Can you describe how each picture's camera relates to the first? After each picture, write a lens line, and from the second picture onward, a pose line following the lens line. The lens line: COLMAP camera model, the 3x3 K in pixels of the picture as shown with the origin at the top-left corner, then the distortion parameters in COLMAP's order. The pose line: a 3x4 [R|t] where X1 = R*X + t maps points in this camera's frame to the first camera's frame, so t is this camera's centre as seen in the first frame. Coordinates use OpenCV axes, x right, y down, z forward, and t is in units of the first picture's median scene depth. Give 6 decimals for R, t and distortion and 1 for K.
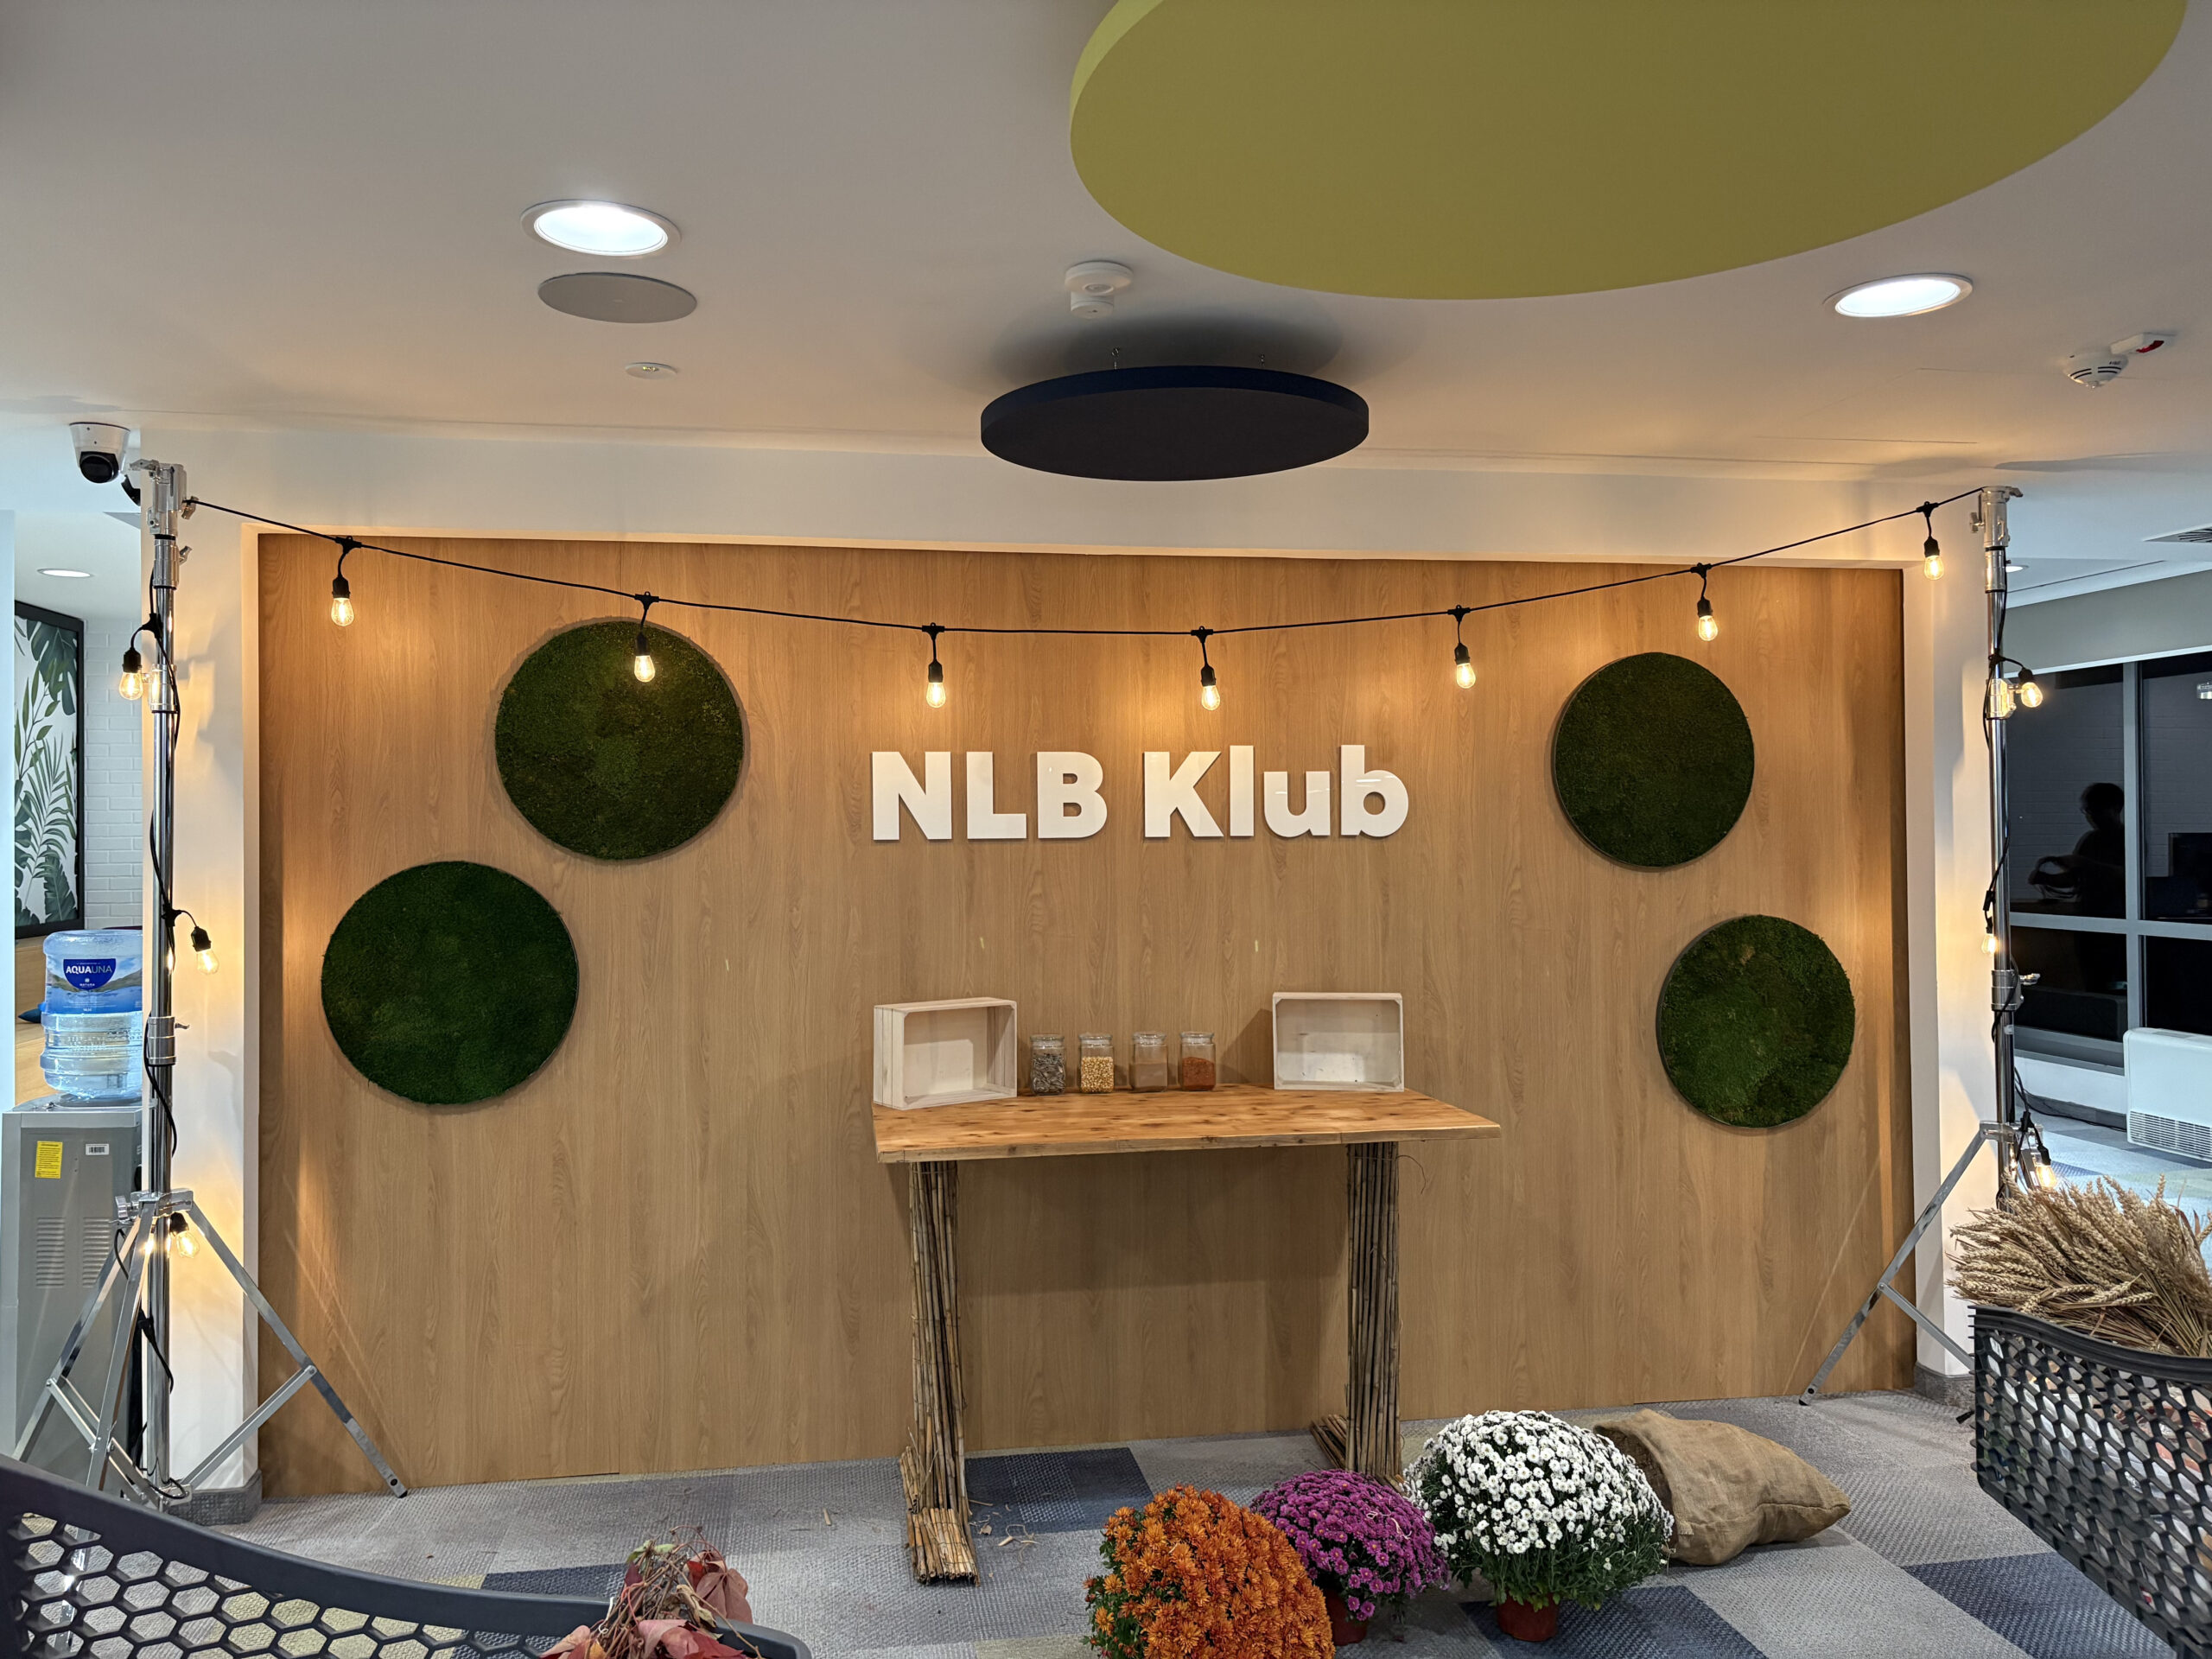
lens RADIAL K [[1693.4, 0, 1099.2], [0, 1693.4, 827.0], [0, 0, 1]] dist [0.163867, -0.462136]
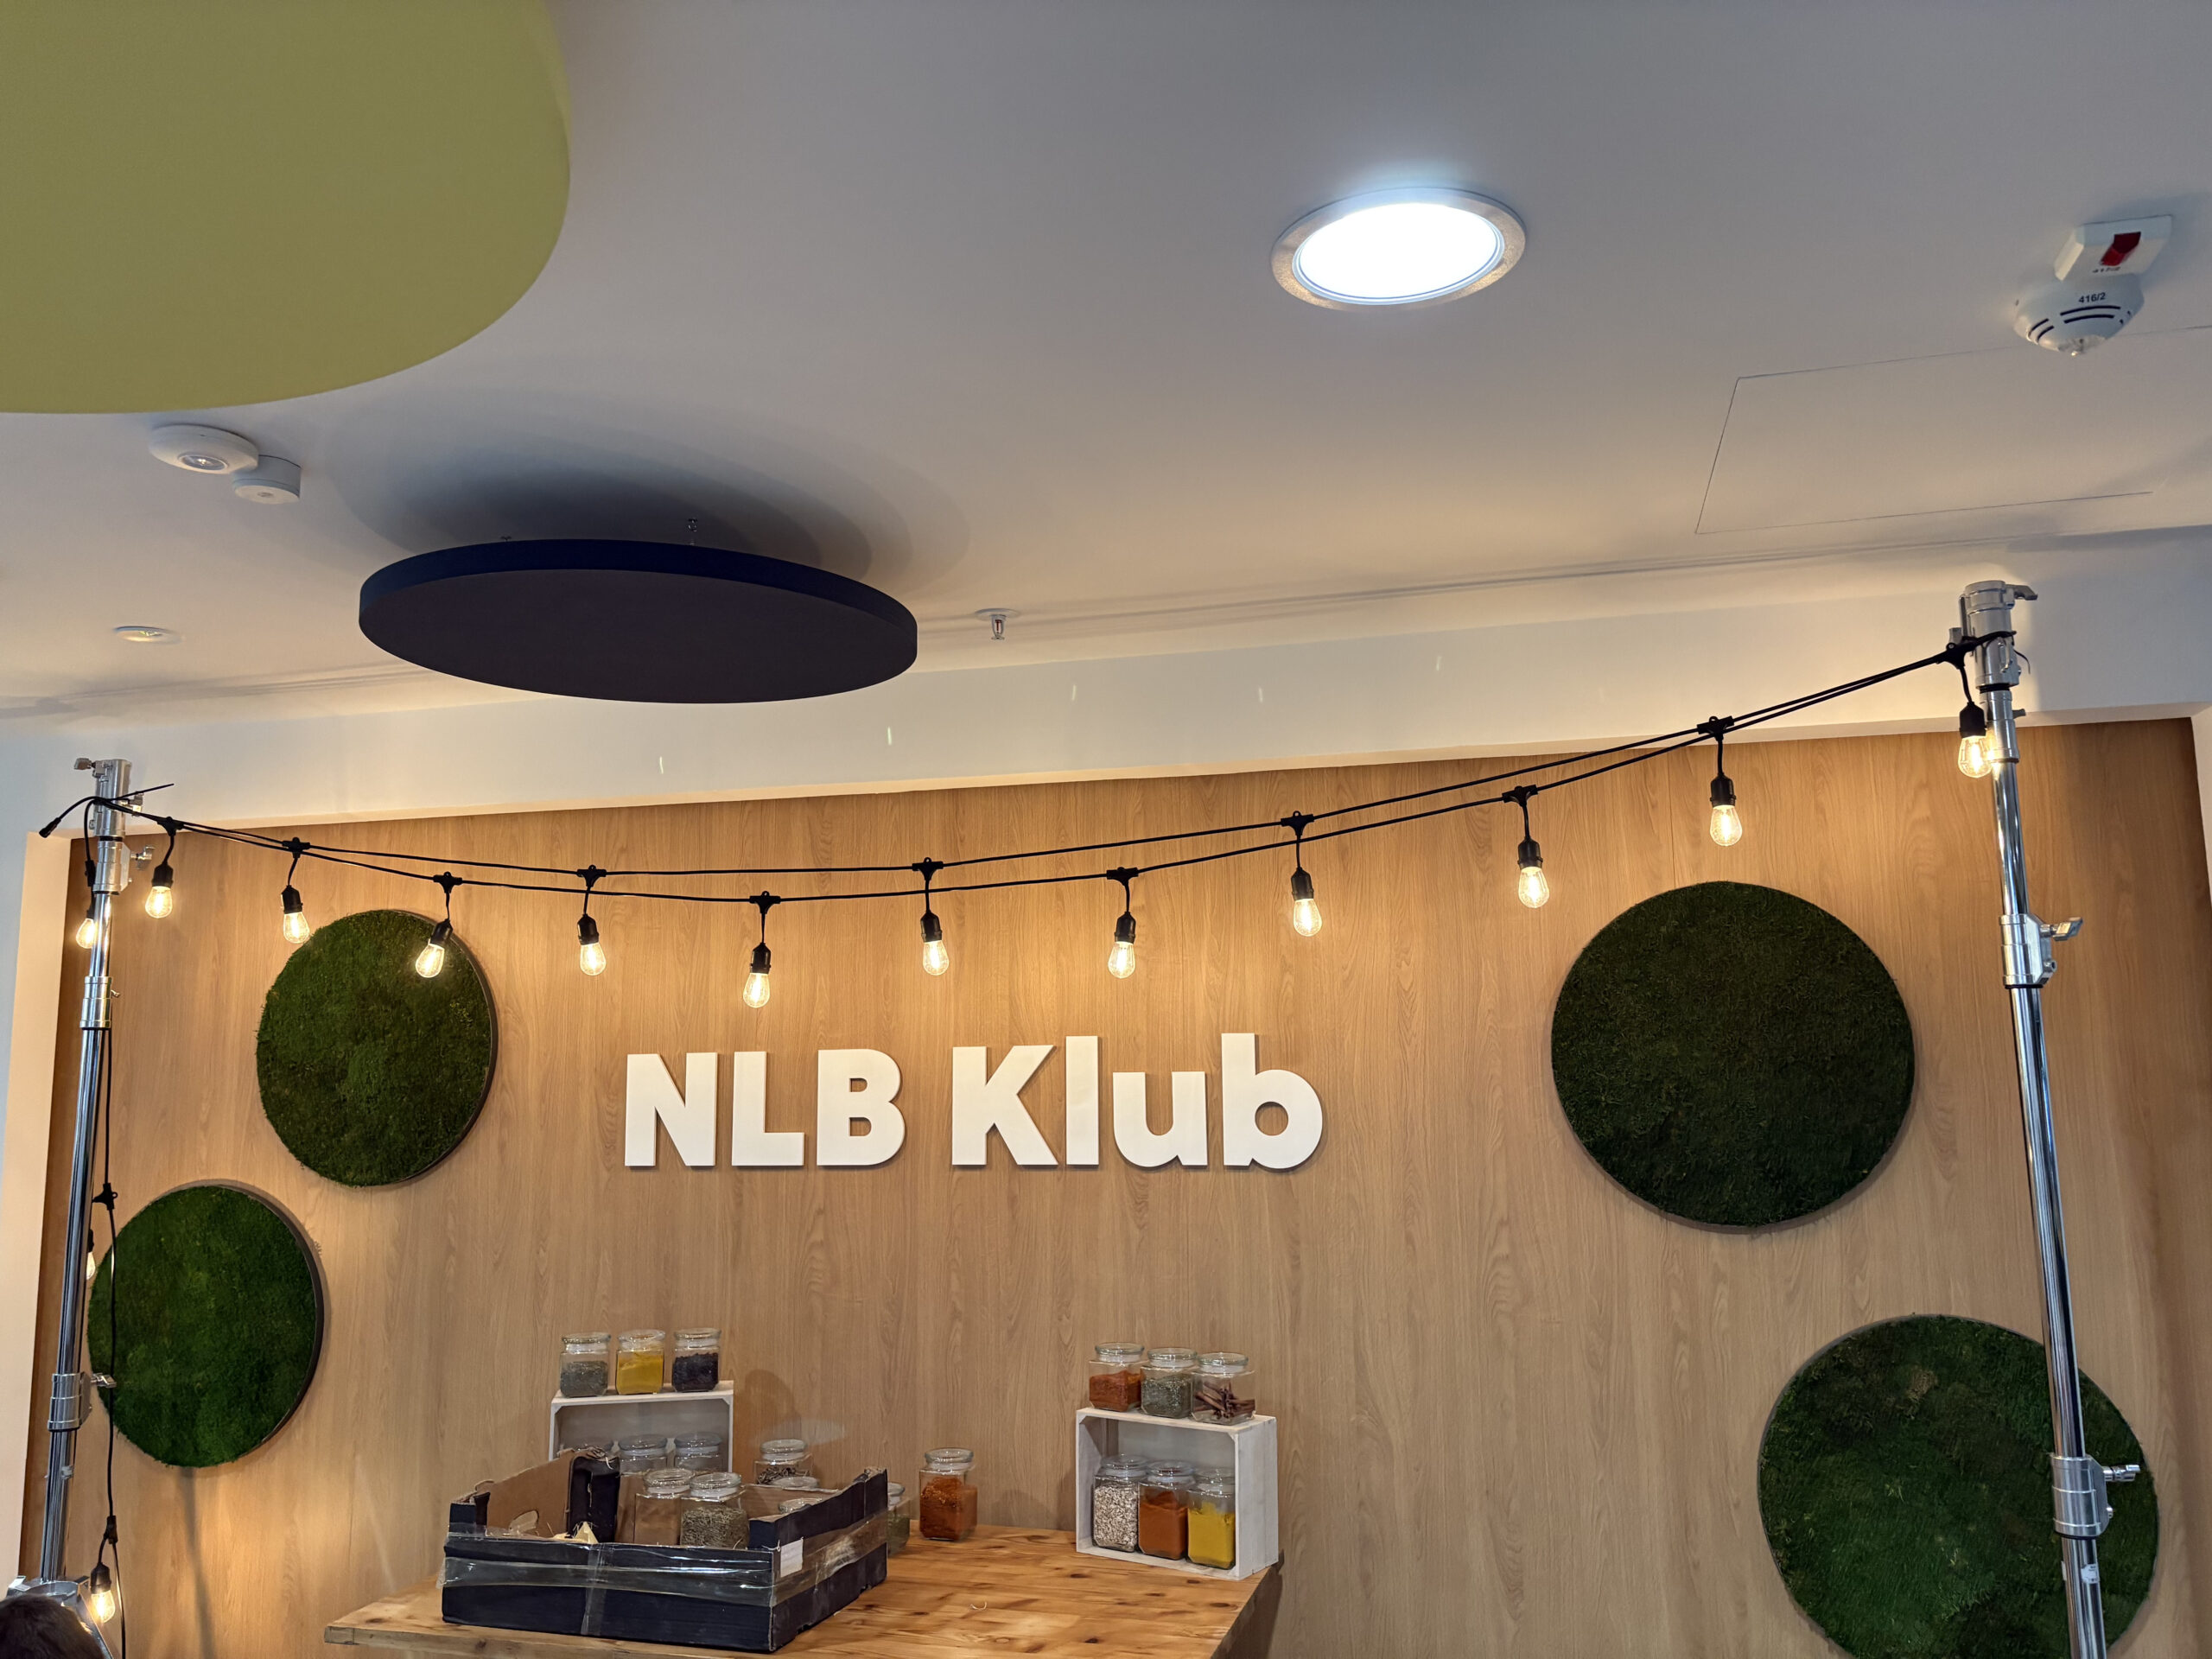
lens RADIAL K [[1681.8, 0, 1102.0], [0, 1681.8, 822.7], [0, 0, 1]] dist [0.055412, -0.068685]
pose [[0.903135, -0.063451, -0.424643, 0.417600], [0.007042, 0.991076, -0.133111, -0.044672], [0.429299, 0.117227, 0.895522, 0.362554]]
